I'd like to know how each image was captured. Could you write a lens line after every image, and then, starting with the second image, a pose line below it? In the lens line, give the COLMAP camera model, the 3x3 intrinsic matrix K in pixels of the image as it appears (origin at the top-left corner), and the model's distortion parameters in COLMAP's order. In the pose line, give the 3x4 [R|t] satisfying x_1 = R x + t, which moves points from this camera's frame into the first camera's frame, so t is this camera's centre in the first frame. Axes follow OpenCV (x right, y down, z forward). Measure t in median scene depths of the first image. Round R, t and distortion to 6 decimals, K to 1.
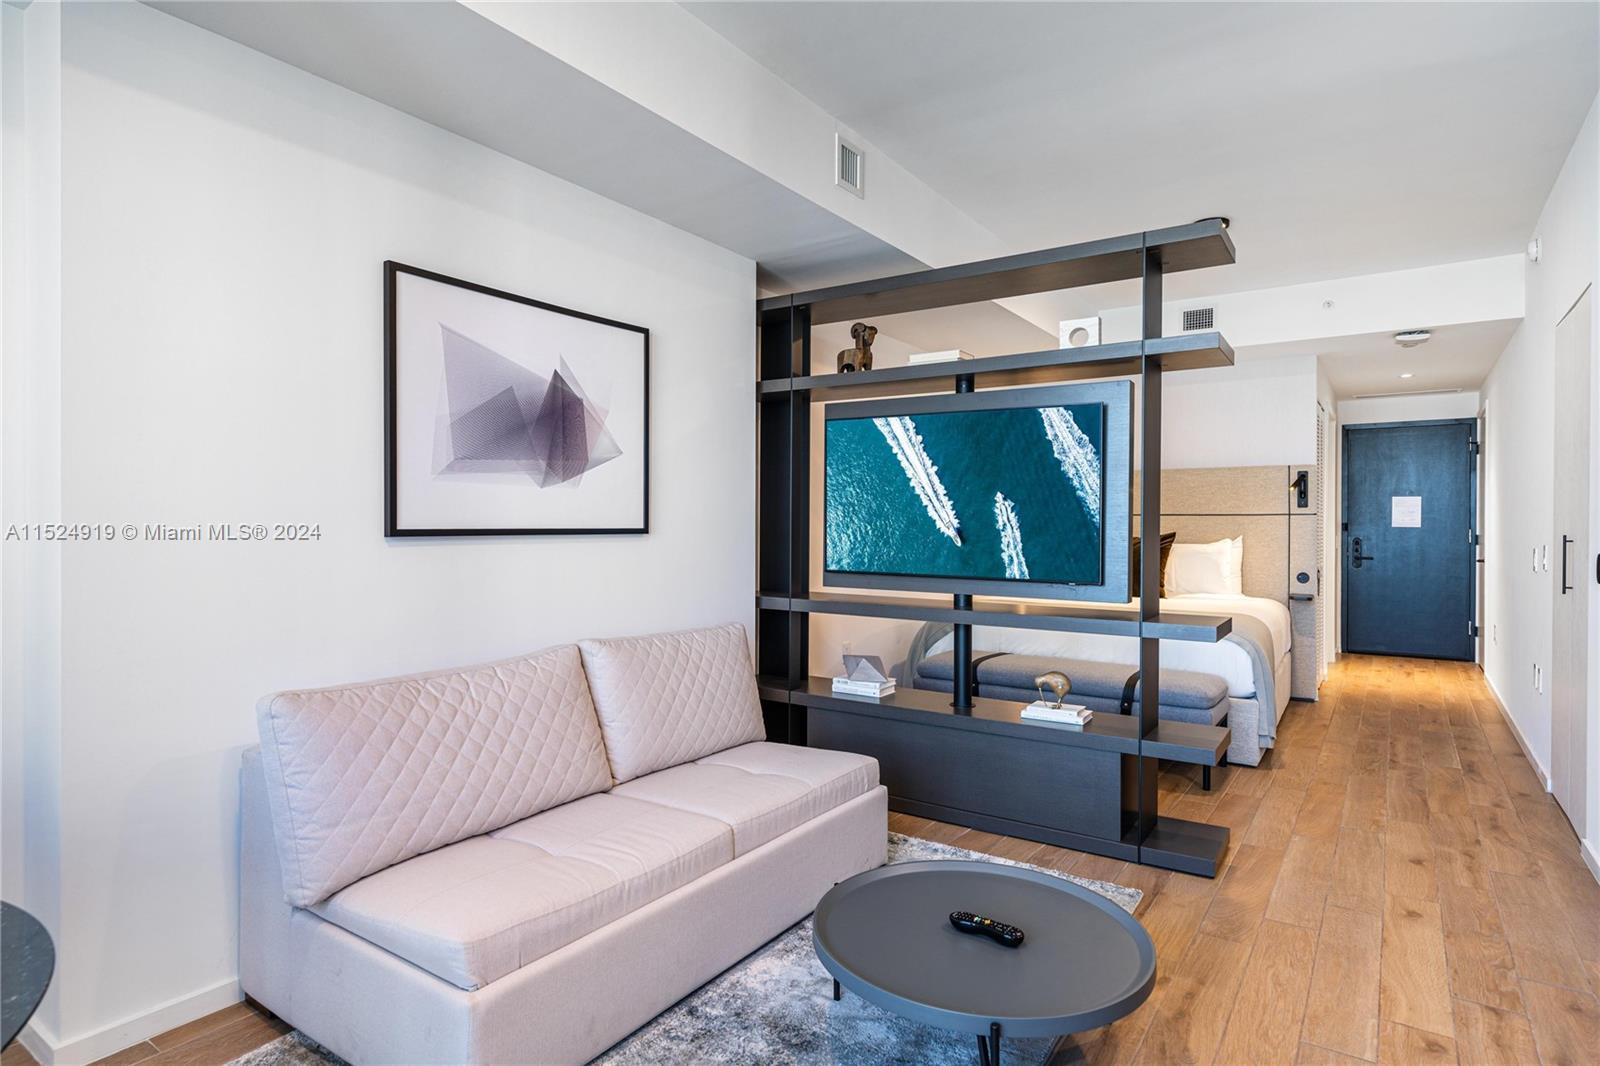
lens RADIAL K [[849.8, 0, 794.0], [0, 849.8, 526.0], [0, 0, 1]] dist [0.003773, -0.000739]
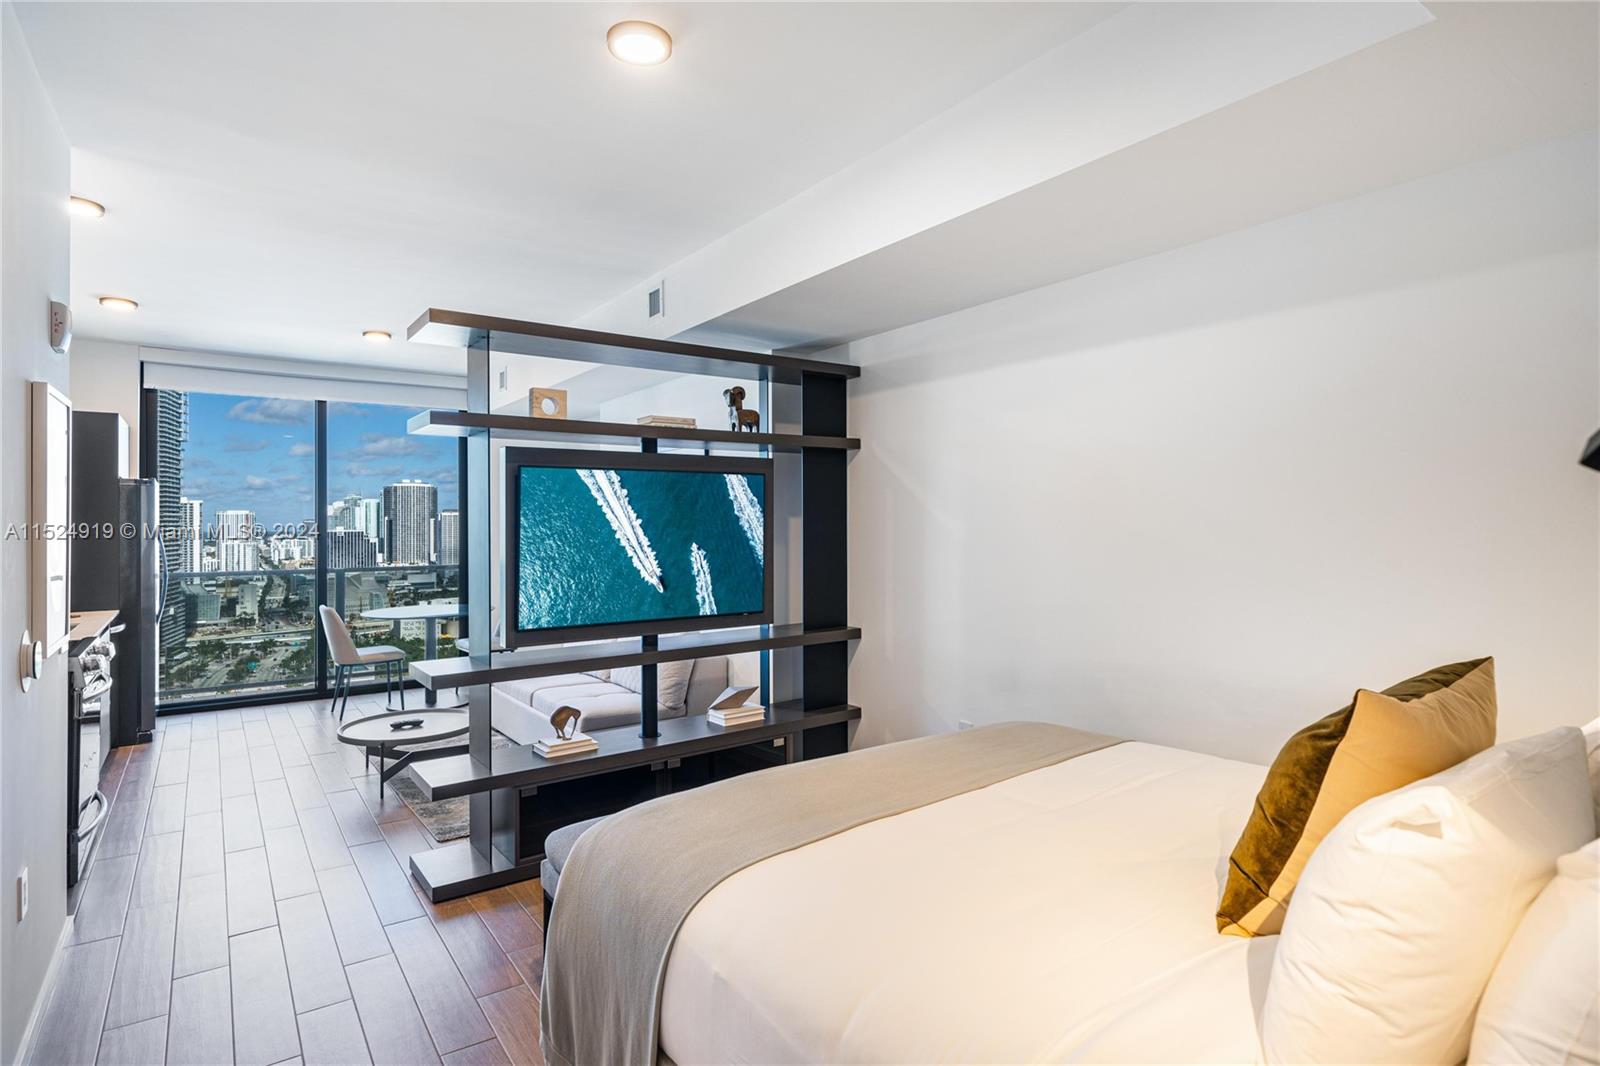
lens RADIAL K [[849.8, 0, 814.5], [0, 849.8, 519.8], [0, 0, 1]] dist [0.003773, -0.000739]
pose [[-0.329832, -0.006745, -0.944016, 1.406260], [0.001534, 0.999969, -0.007681, -0.074561], [0.944038, -0.003981, -0.329811, 1.887064]]
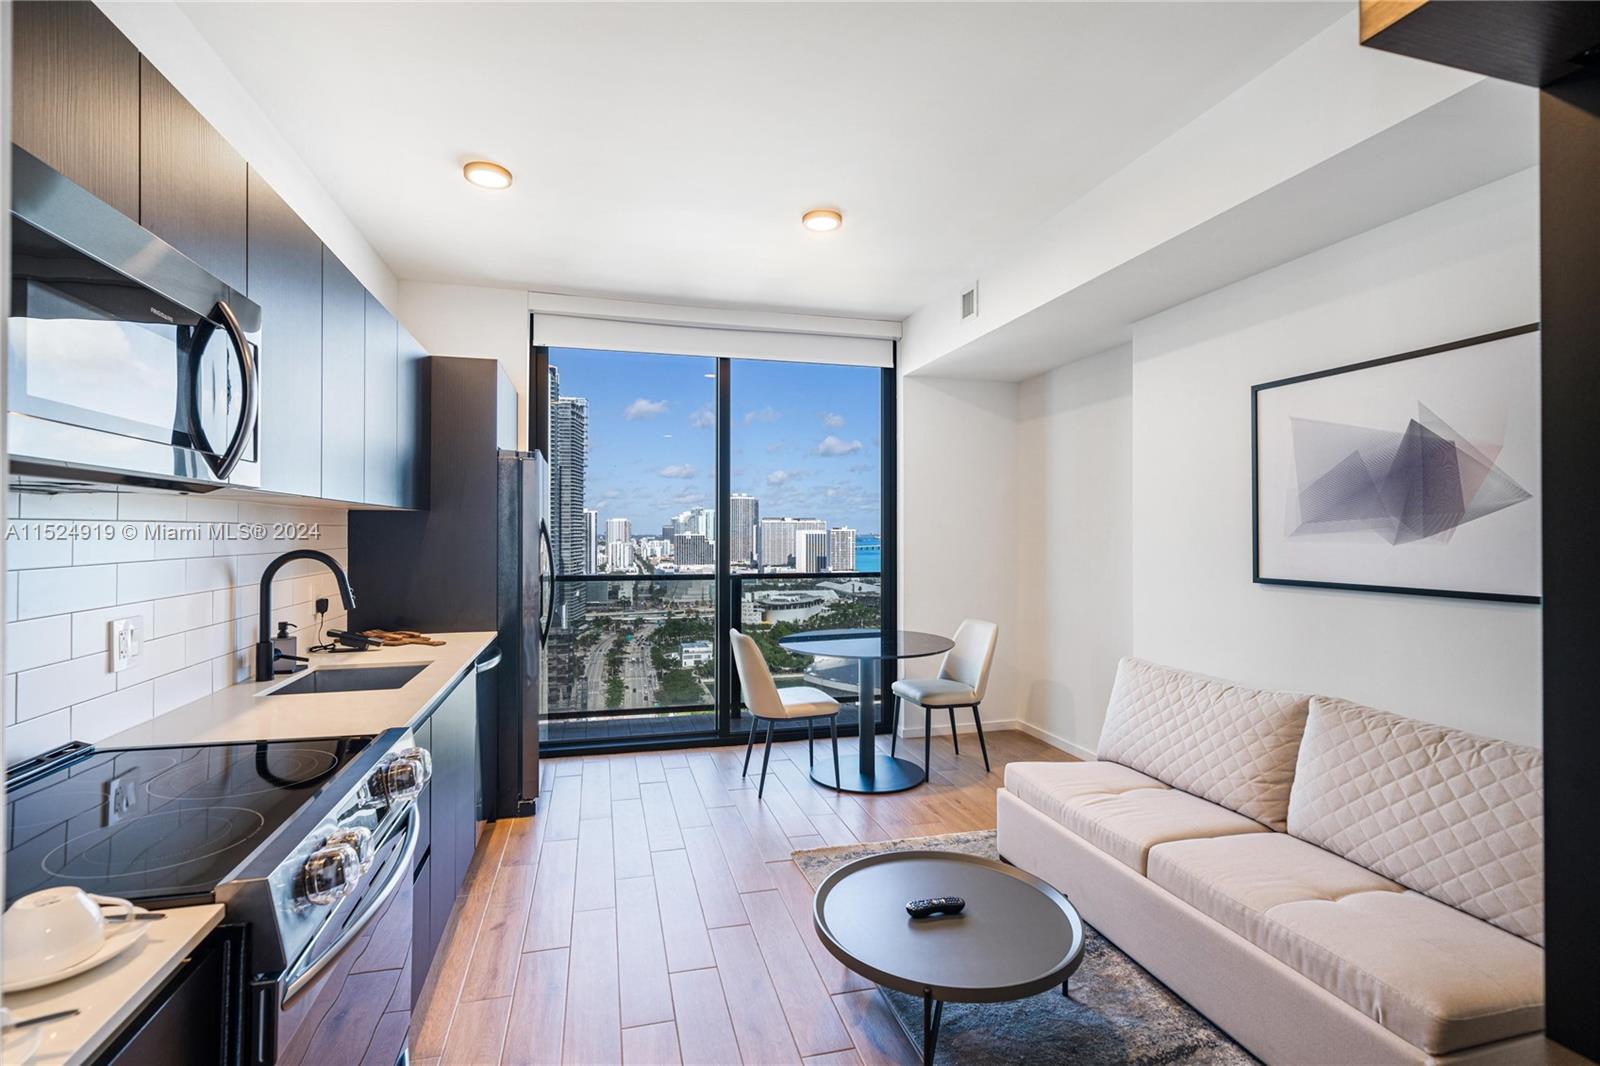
lens RADIAL K [[744.5, 0, 800.9], [0, 744.5, 530.5], [0, 0, 1]] dist [0.003984, 0.000633]
pose [[-0.638157, -0.005201, -0.769889, 0.763146], [-0.004949, 0.999984, -0.002653, -0.053078], [0.769890, 0.002117, -0.638173, 0.976803]]
